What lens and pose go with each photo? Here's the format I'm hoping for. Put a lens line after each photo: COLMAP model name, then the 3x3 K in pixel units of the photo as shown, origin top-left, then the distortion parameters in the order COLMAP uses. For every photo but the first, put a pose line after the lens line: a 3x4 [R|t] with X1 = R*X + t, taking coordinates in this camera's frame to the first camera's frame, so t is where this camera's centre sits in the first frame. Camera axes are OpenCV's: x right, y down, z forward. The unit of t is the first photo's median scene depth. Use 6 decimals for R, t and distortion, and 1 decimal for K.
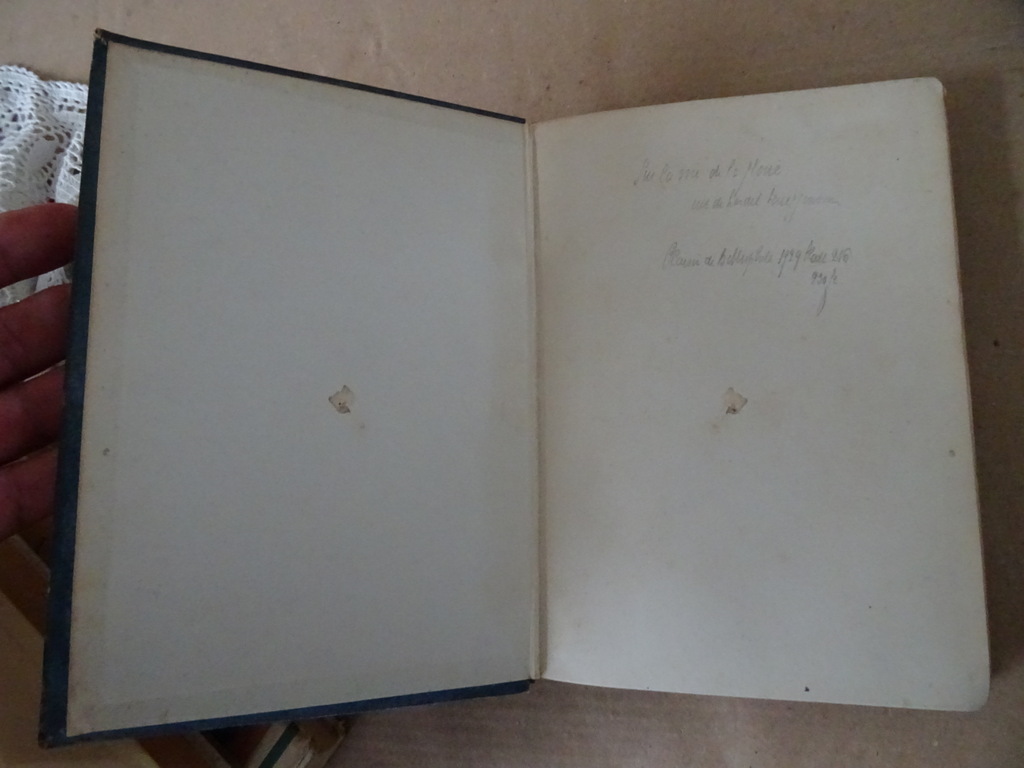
lens RADIAL K [[716.9, 0, 524.8], [0, 716.9, 375.6], [0, 0, 1]] dist [0.003866, -0.026229]
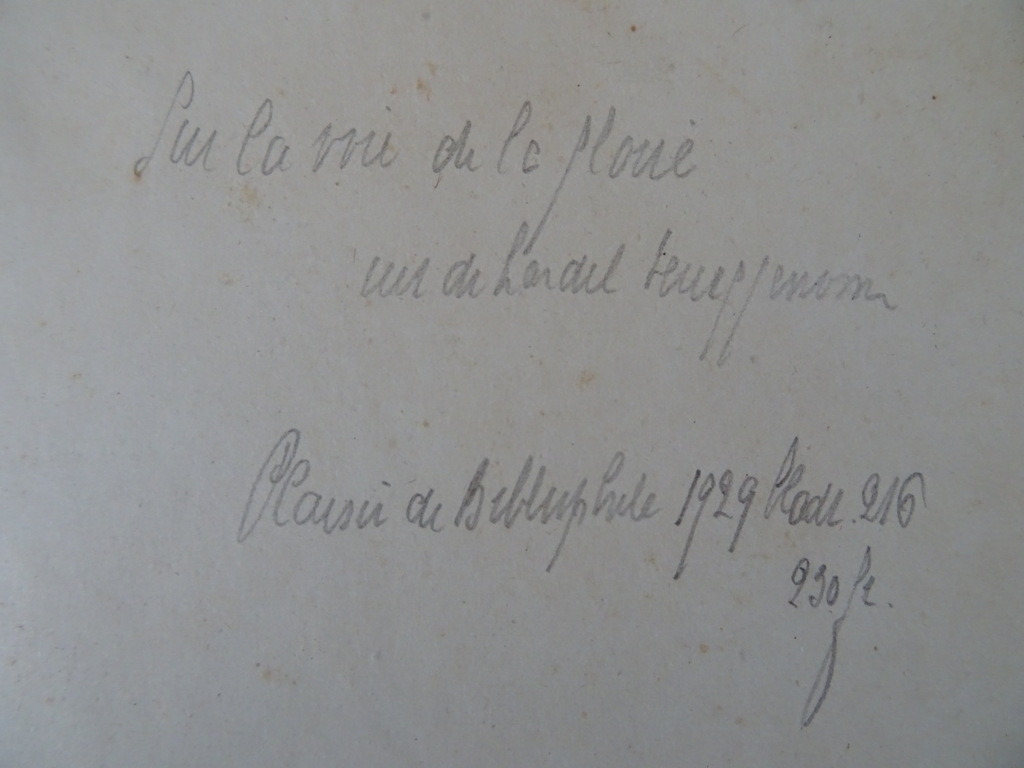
lens RADIAL K [[716.9, 0, 513.6], [0, 716.9, 384.5], [0, 0, 1]] dist [0.003866, -0.026229]
pose [[0.973926, -0.009264, 0.226675, 0.232118], [-0.017970, 0.992876, 0.117789, -0.235946], [-0.226151, -0.118791, 0.966822, 0.753542]]
